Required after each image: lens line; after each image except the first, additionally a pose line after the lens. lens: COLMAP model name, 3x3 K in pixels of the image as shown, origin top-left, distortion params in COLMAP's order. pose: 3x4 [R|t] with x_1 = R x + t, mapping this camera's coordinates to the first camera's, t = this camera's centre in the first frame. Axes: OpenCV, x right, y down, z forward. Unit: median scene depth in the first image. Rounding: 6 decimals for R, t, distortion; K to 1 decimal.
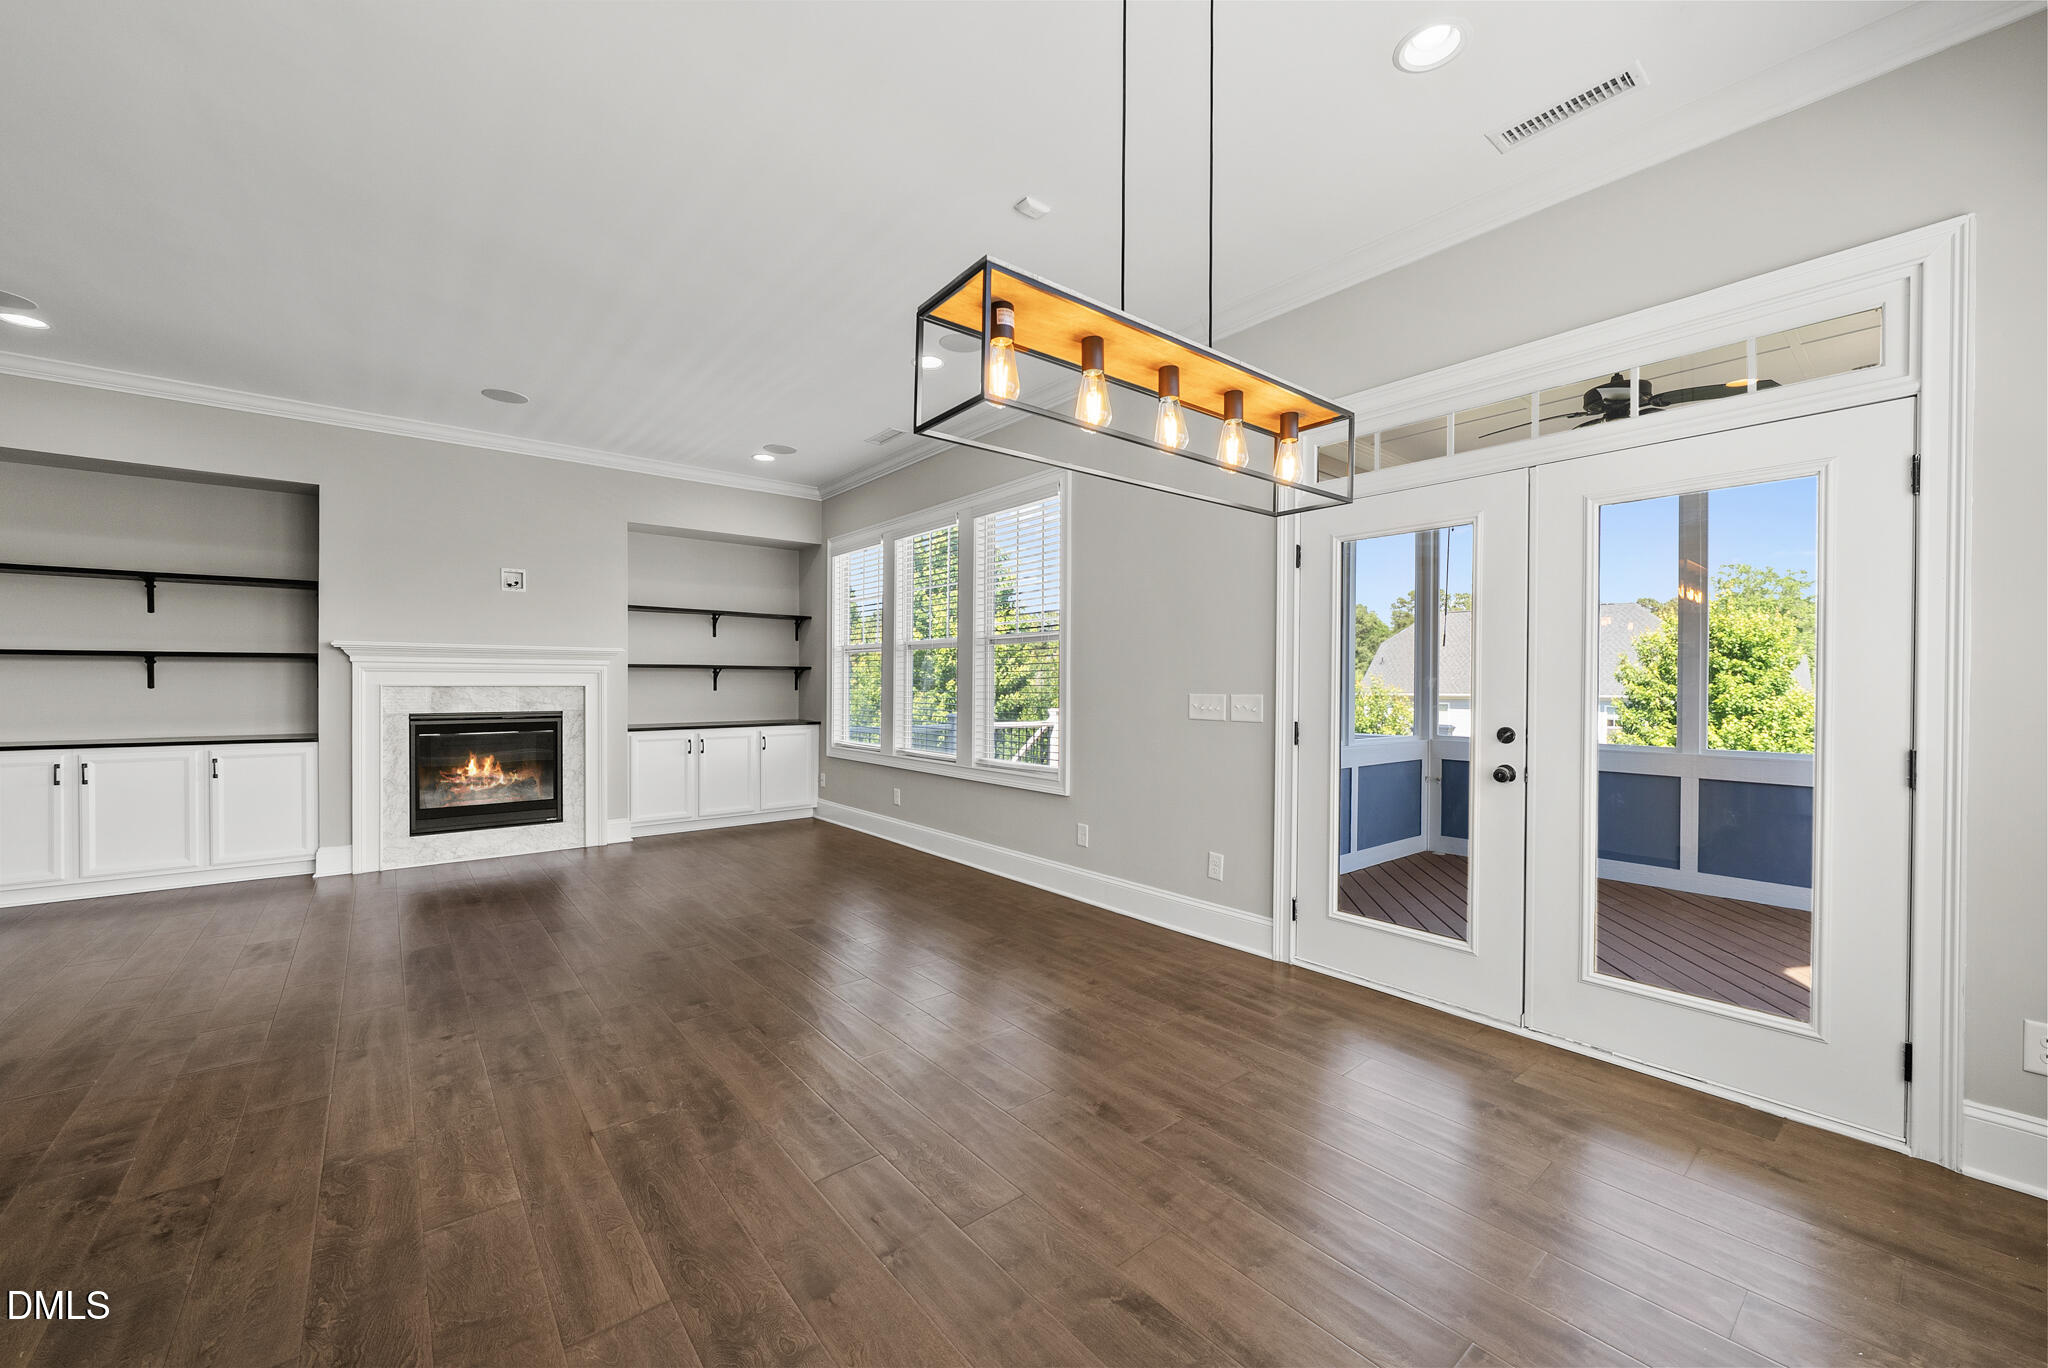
lens RADIAL K [[784.3, 0, 1022.4], [0, 784.3, 692.6], [0, 0, 1]] dist [-0.008676, 0.000517]
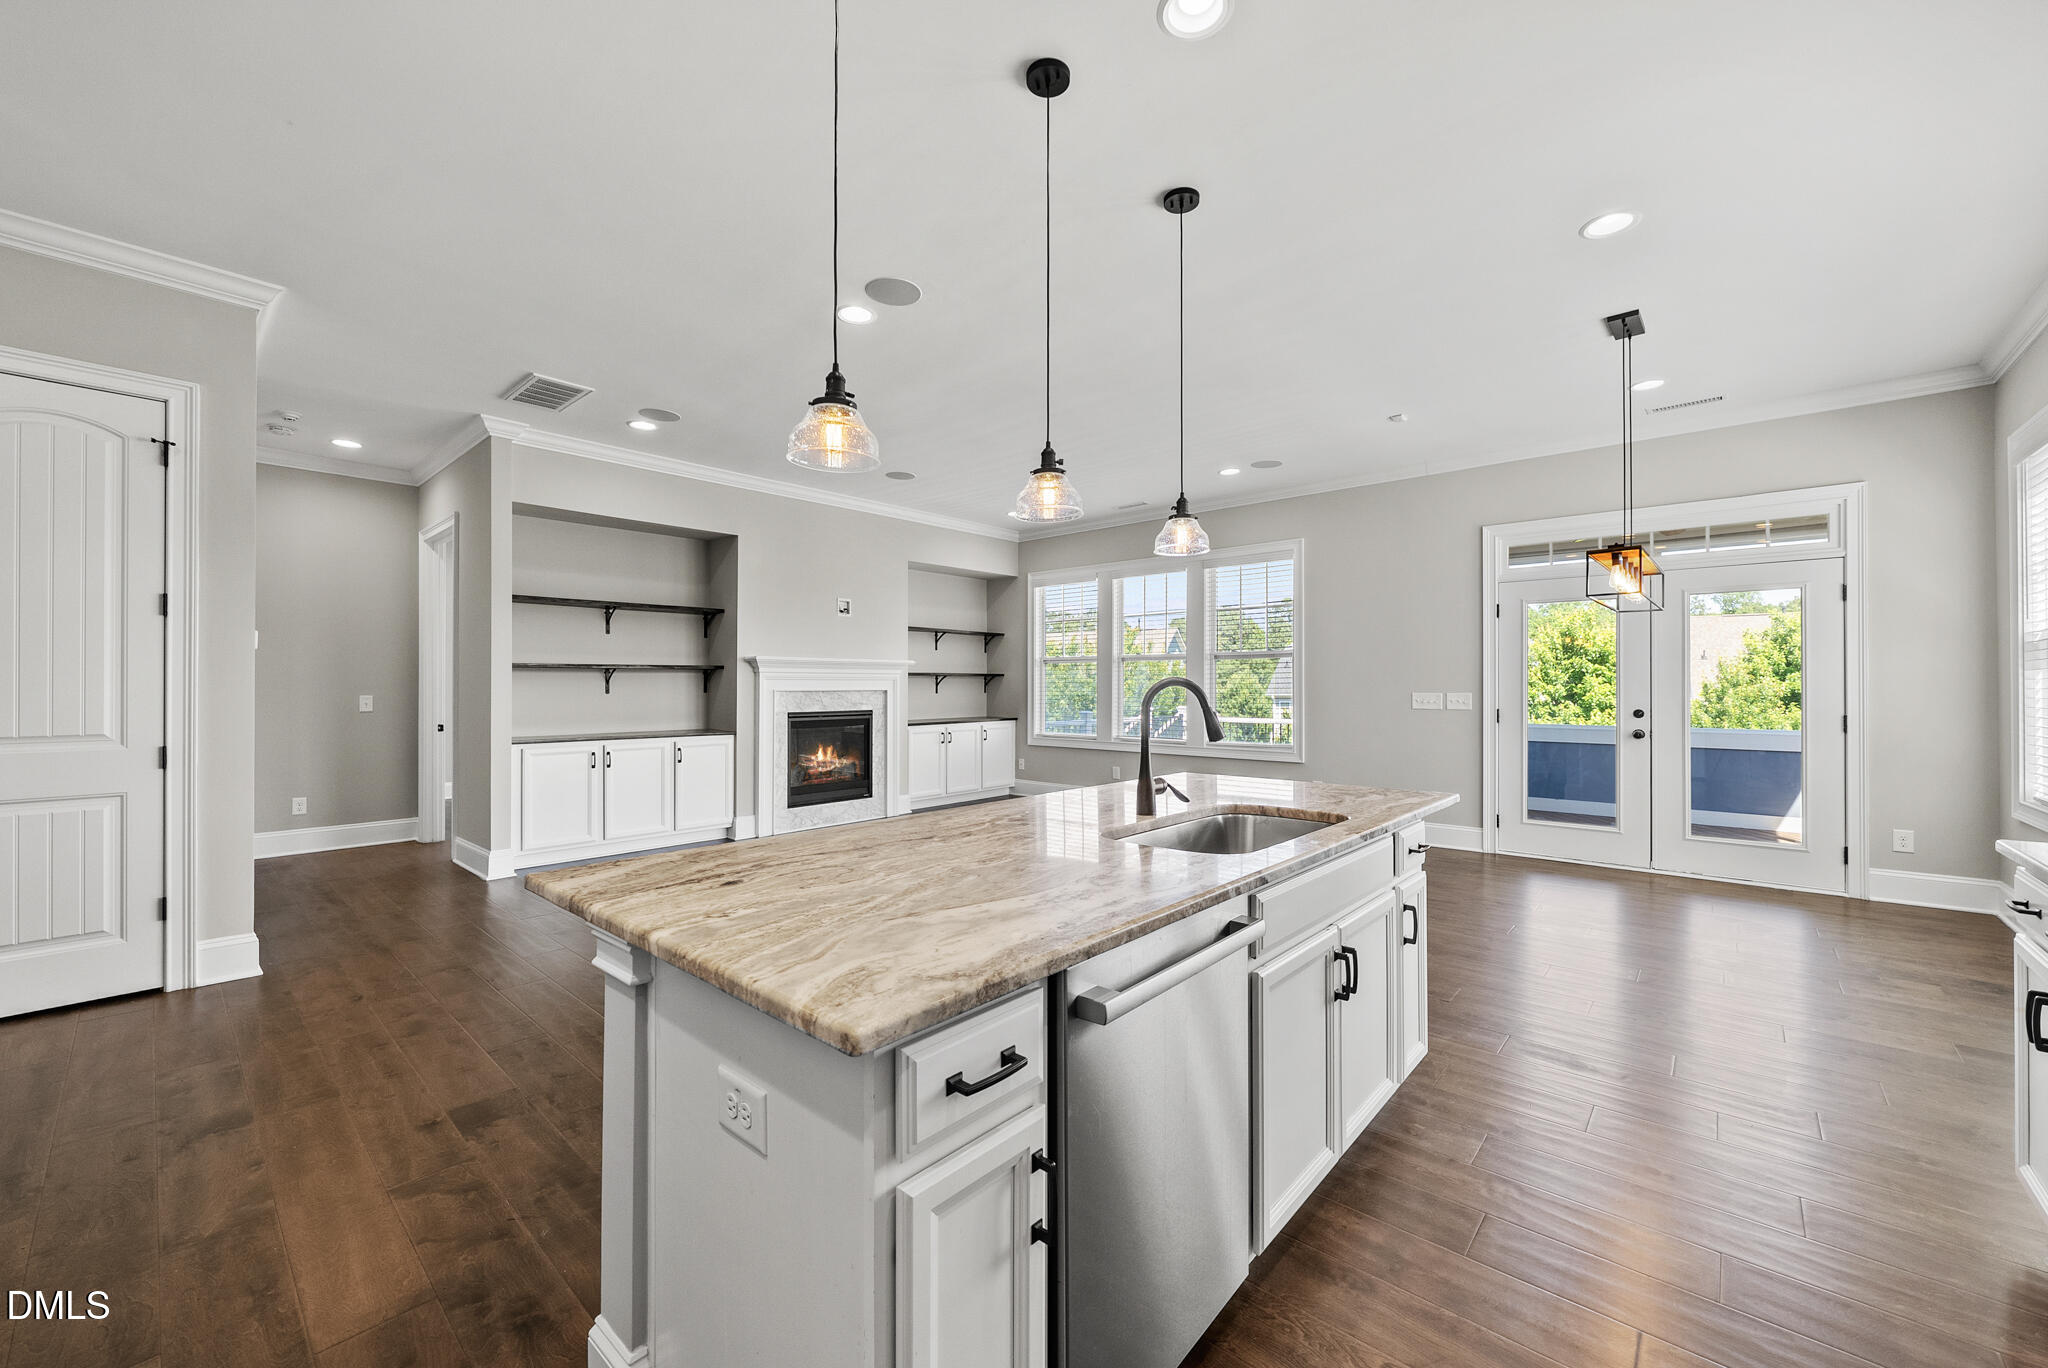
lens RADIAL K [[784.3, 0, 1022.3], [0, 784.3, 686.8], [0, 0, 1]] dist [-0.008676, 0.000517]
pose [[0.988560, -0.004285, 0.150768, -0.502433], [0.005833, 0.999935, -0.009821, -0.000164], [-0.150716, 0.010588, 0.988520, -0.280826]]
